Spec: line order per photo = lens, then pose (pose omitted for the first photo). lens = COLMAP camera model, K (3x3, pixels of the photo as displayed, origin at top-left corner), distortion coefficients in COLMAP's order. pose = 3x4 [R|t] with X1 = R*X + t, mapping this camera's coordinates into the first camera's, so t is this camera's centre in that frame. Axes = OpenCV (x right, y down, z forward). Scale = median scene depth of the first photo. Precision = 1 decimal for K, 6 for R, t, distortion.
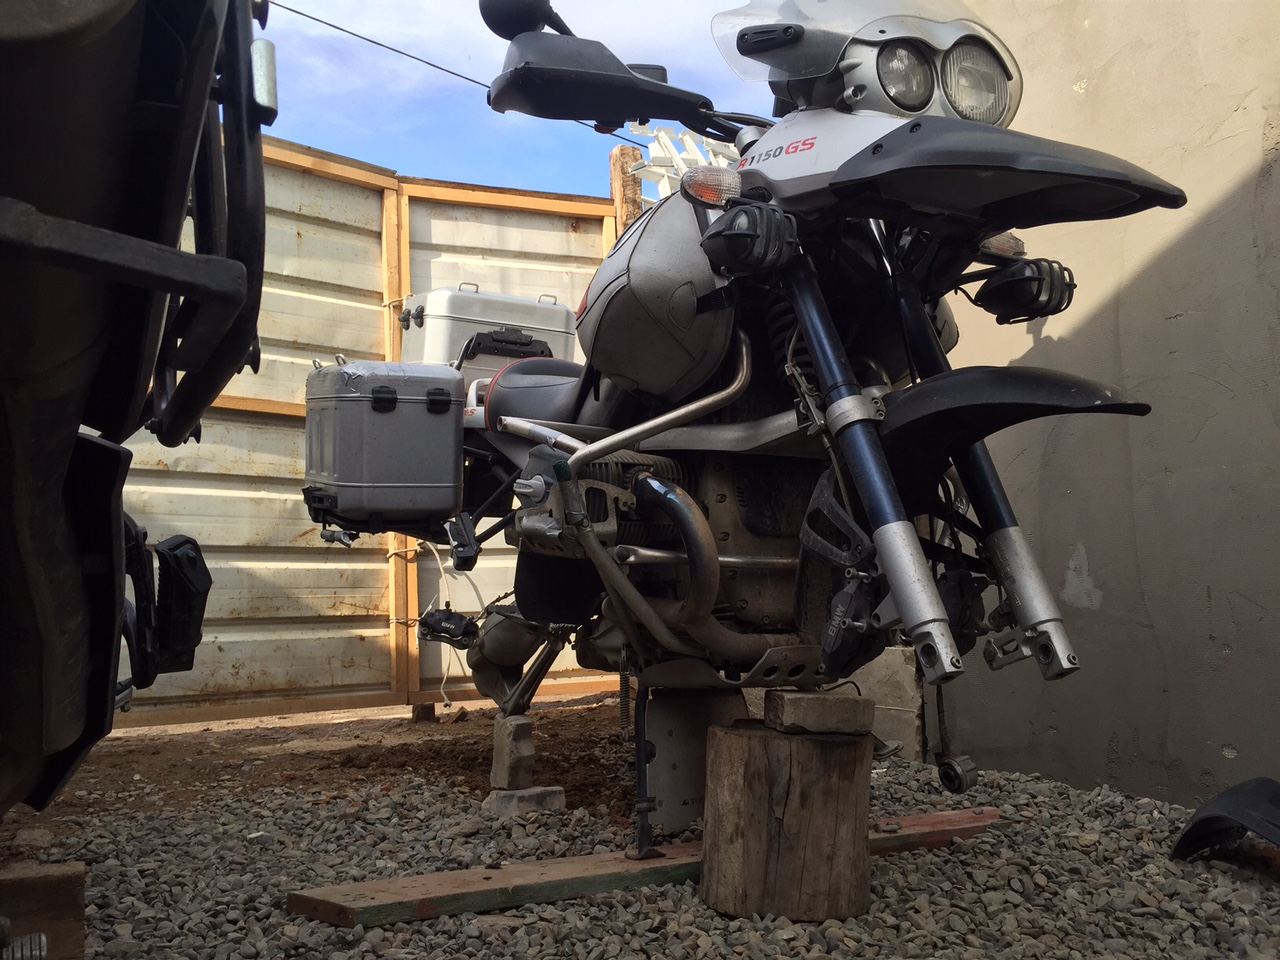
lens RADIAL K [[1097.1, 0, 641.9], [0, 1097.1, 477.6], [0, 0, 1]] dist [0.029232, -0.038841]
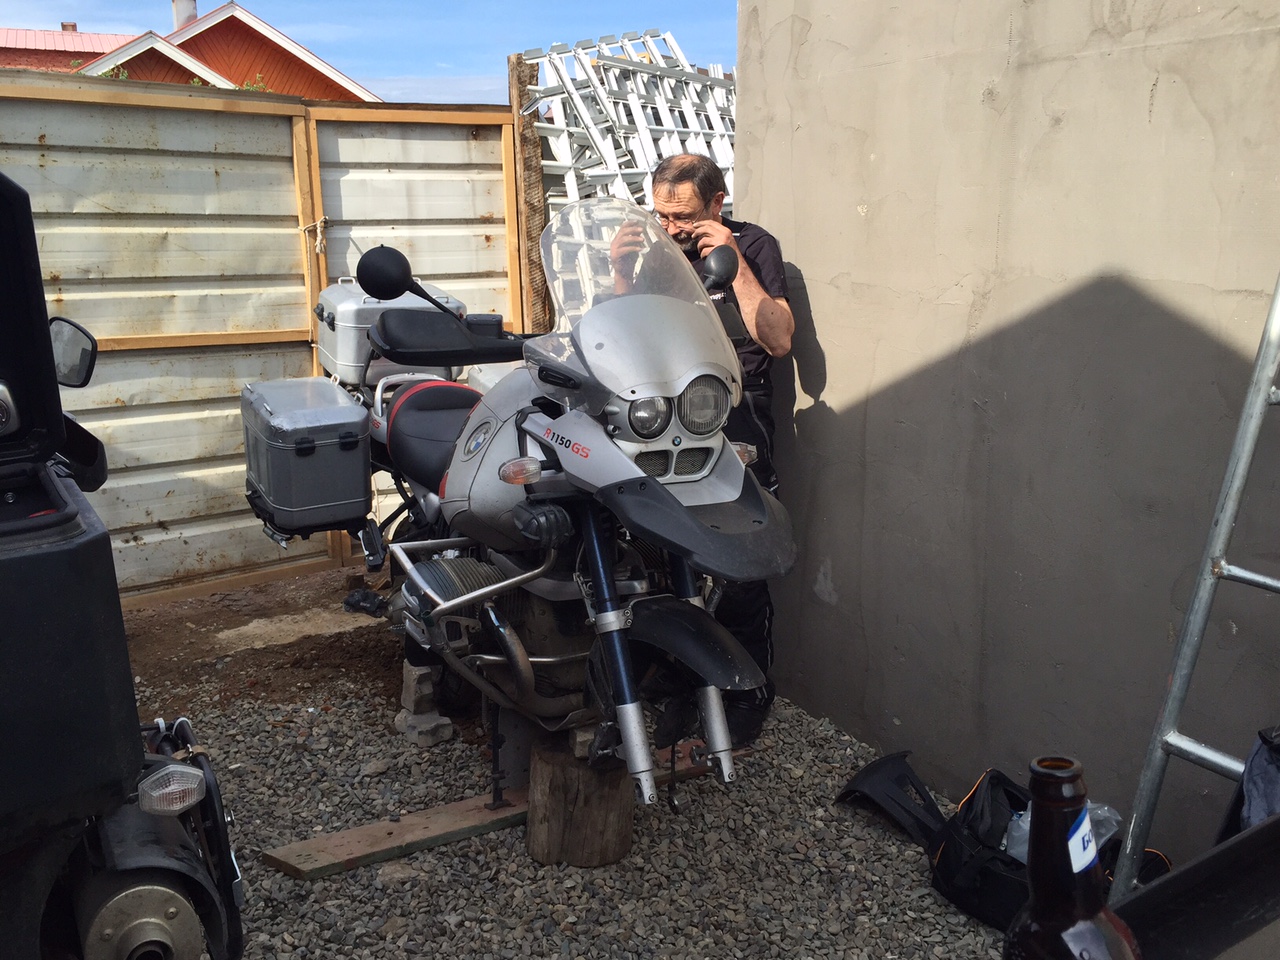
lens RADIAL K [[1110.2, 0, 638.6], [0, 1110.2, 482.4], [0, 0, 1]] dist [0.056071, -0.047488]
pose [[0.998877, 0.016417, 0.044443, 0.097936], [-0.029955, 0.945600, 0.323950, -0.461281], [-0.036707, -0.324917, 0.945030, -0.263219]]
